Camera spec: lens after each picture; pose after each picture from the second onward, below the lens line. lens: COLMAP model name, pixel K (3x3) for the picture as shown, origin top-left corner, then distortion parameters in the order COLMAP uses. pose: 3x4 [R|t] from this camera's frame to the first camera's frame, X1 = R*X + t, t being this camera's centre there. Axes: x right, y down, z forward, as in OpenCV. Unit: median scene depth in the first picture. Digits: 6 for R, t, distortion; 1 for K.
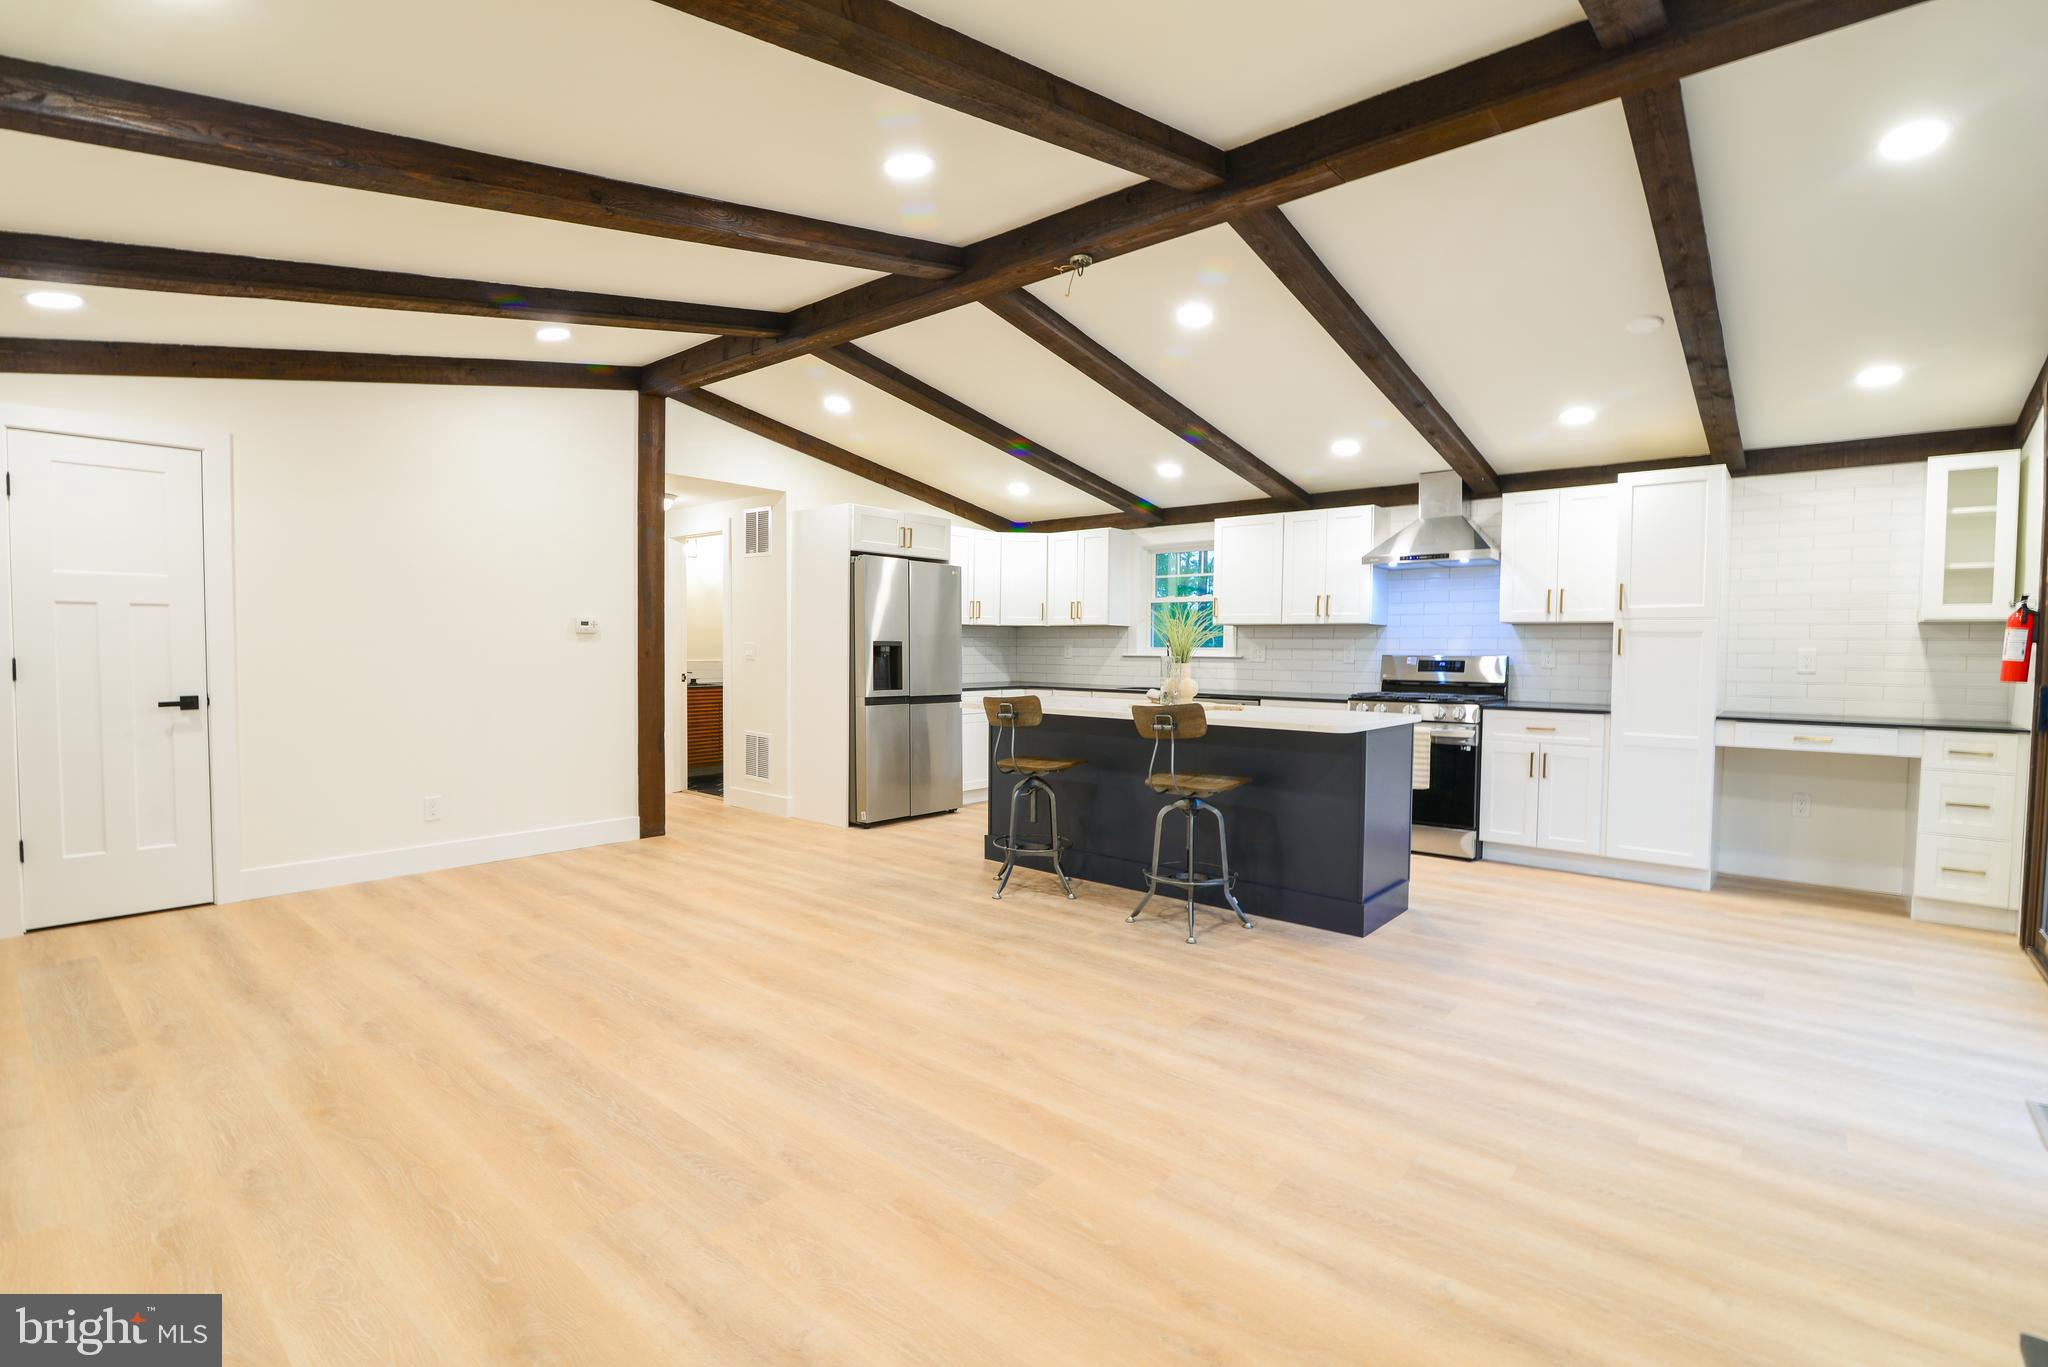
lens RADIAL K [[957.4, 0, 1024.0], [0, 957.4, 683.5], [0, 0, 1]] dist [0.001240, 0.000259]
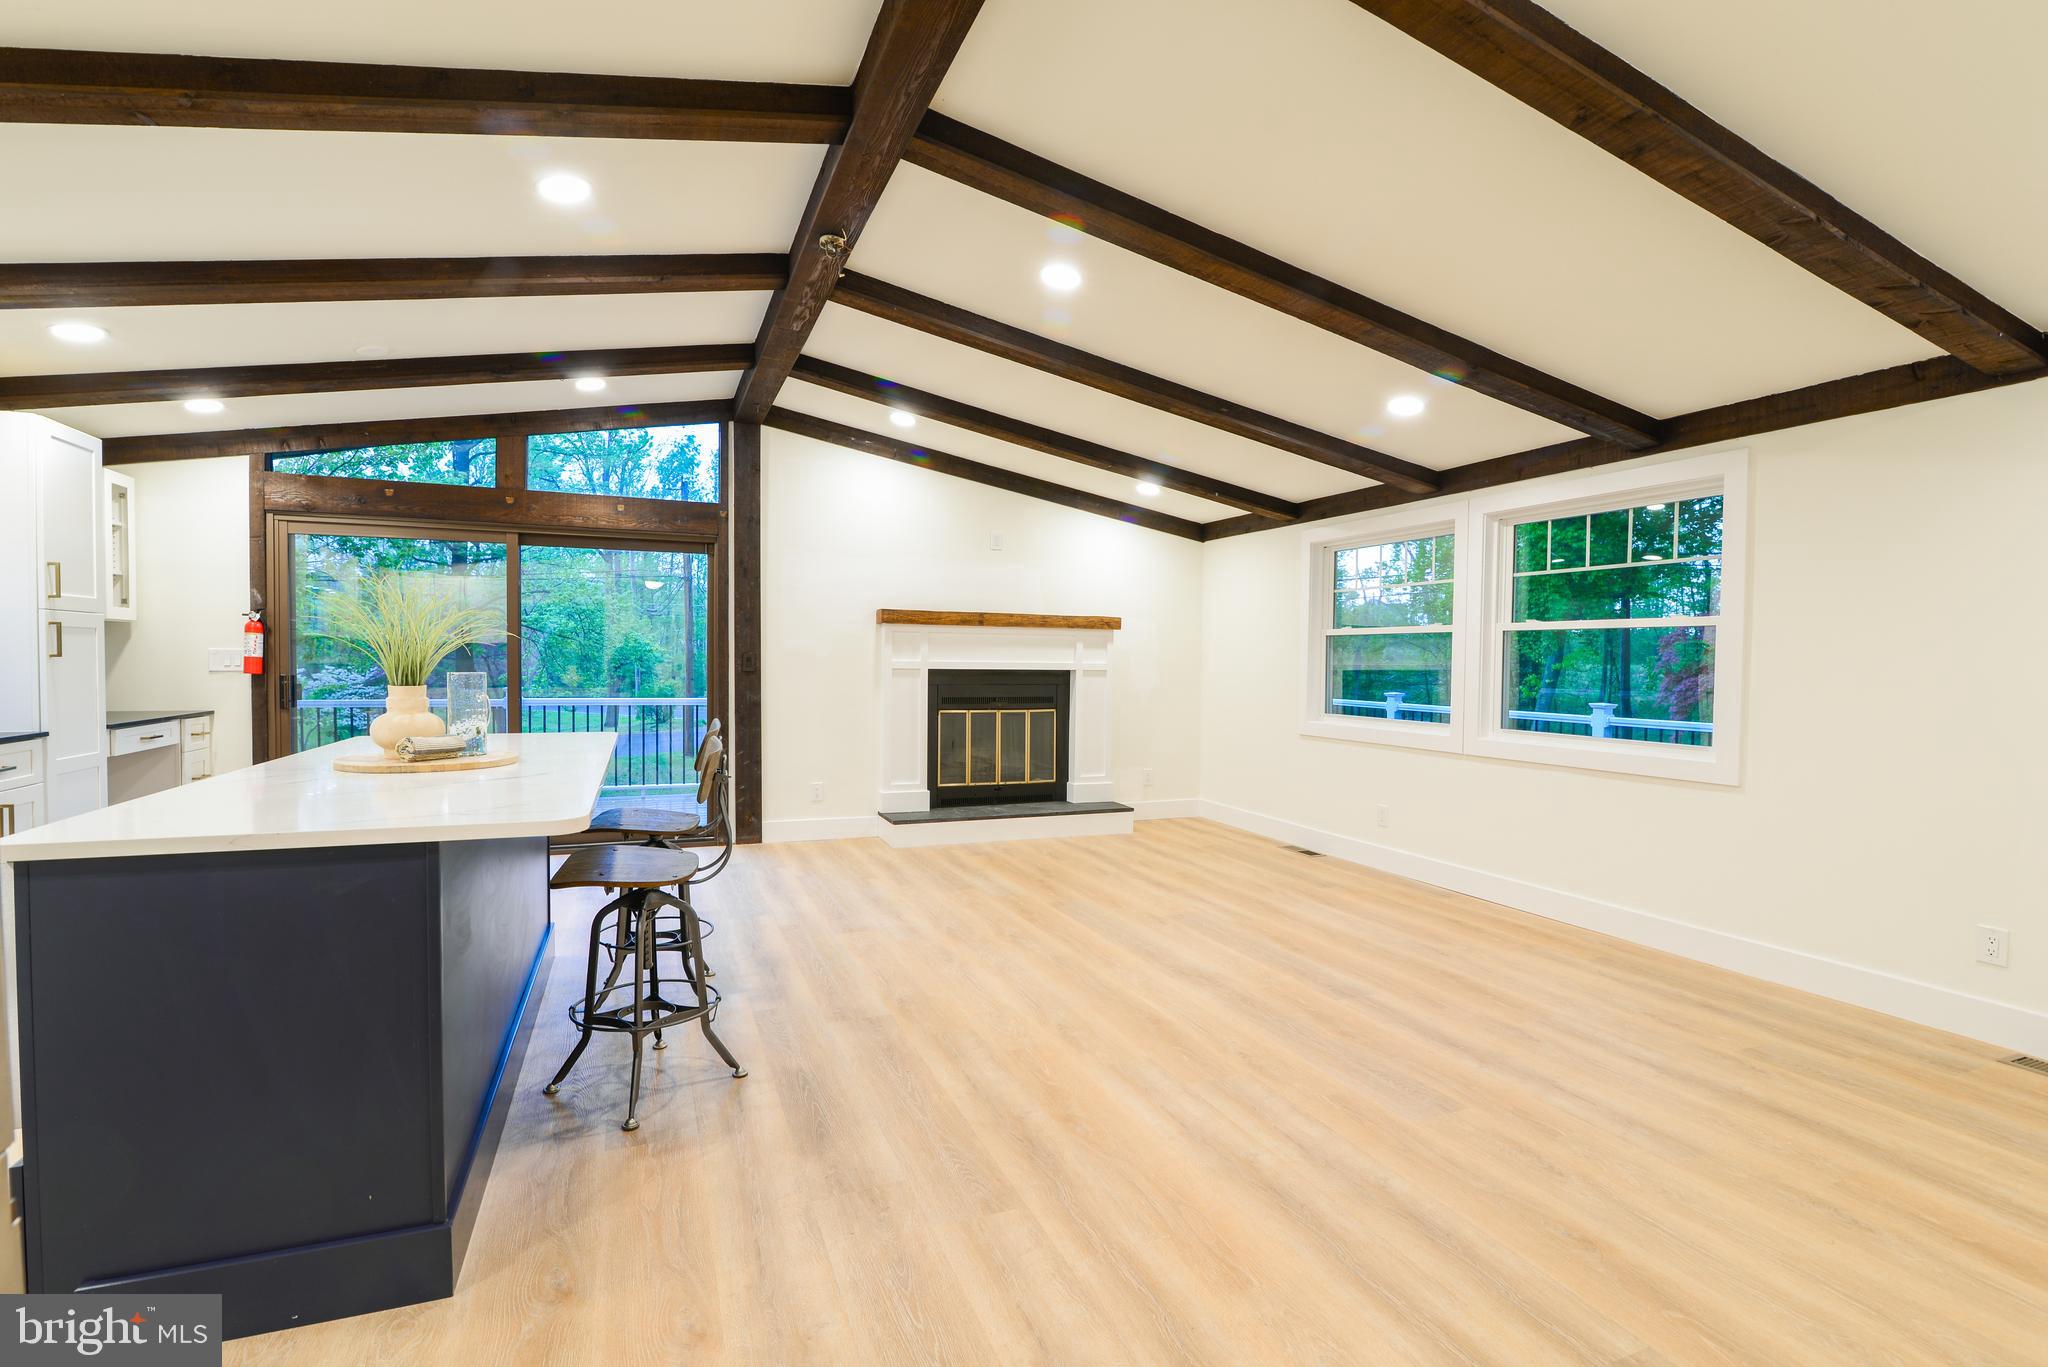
lens RADIAL K [[957.4, 0, 1024.0], [0, 957.4, 683.5], [0, 0, 1]] dist [0.001240, 0.000259]
pose [[-0.891844, -0.026940, 0.451541, -0.642450], [0.003485, 0.997786, 0.066414, -0.093311], [-0.452330, 0.060804, -0.889775, 2.112508]]
